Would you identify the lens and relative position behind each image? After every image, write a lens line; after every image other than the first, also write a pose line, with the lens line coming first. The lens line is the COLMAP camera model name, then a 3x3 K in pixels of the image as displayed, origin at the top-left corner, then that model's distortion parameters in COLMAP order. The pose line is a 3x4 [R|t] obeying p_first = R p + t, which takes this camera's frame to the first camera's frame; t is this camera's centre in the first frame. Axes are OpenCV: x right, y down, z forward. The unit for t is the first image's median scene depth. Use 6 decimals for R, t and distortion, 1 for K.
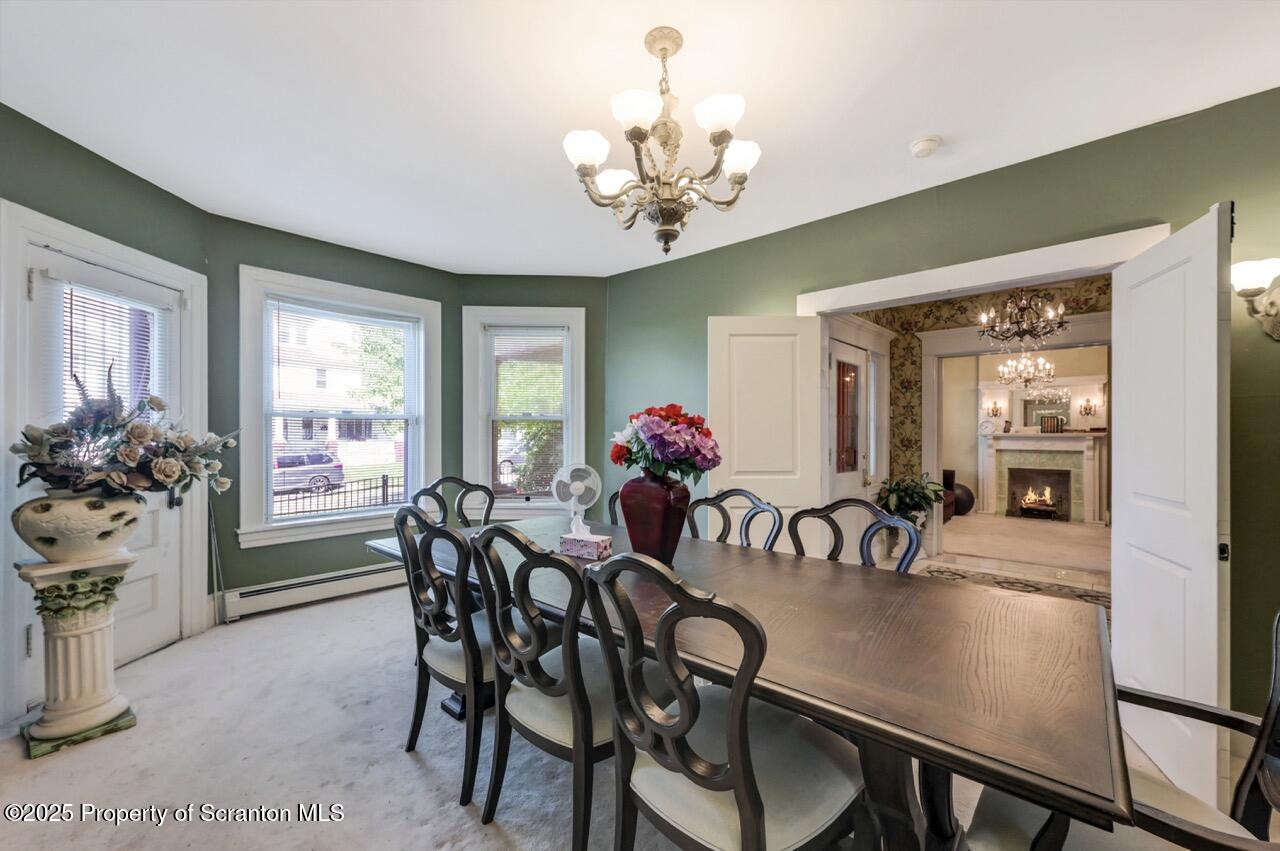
lens RADIAL K [[511.2, 0, 634.3], [0, 511.2, 431.6], [0, 0, 1]] dist [-0.001908, 0.001281]
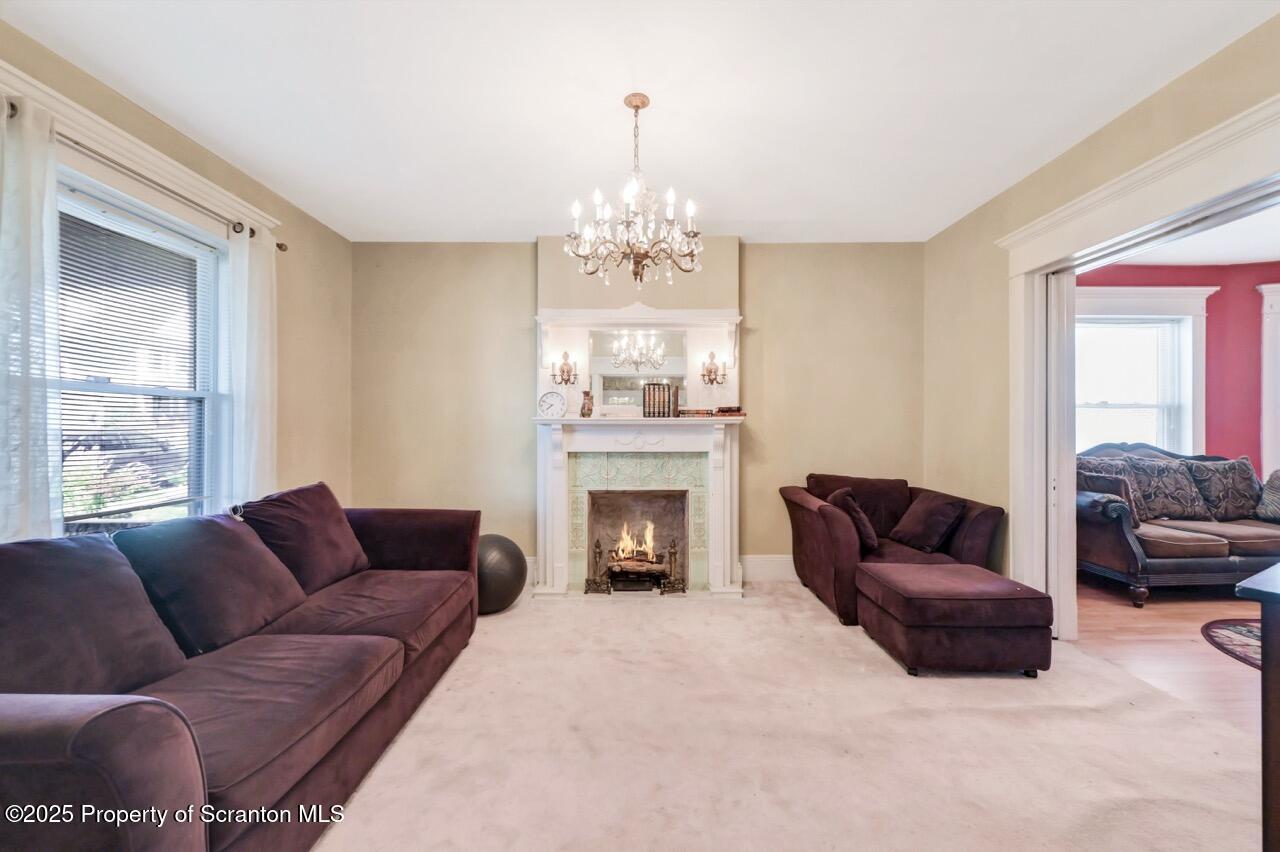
lens RADIAL K [[511.2, 0, 634.2], [0, 511.2, 425.3], [0, 0, 1]] dist [-0.001908, 0.001281]
pose [[0.730862, 0.001602, 0.682523, 0.454211], [-0.000334, 0.999998, -0.001990, 0.011802], [-0.682525, 0.001227, 0.730861, 0.646461]]
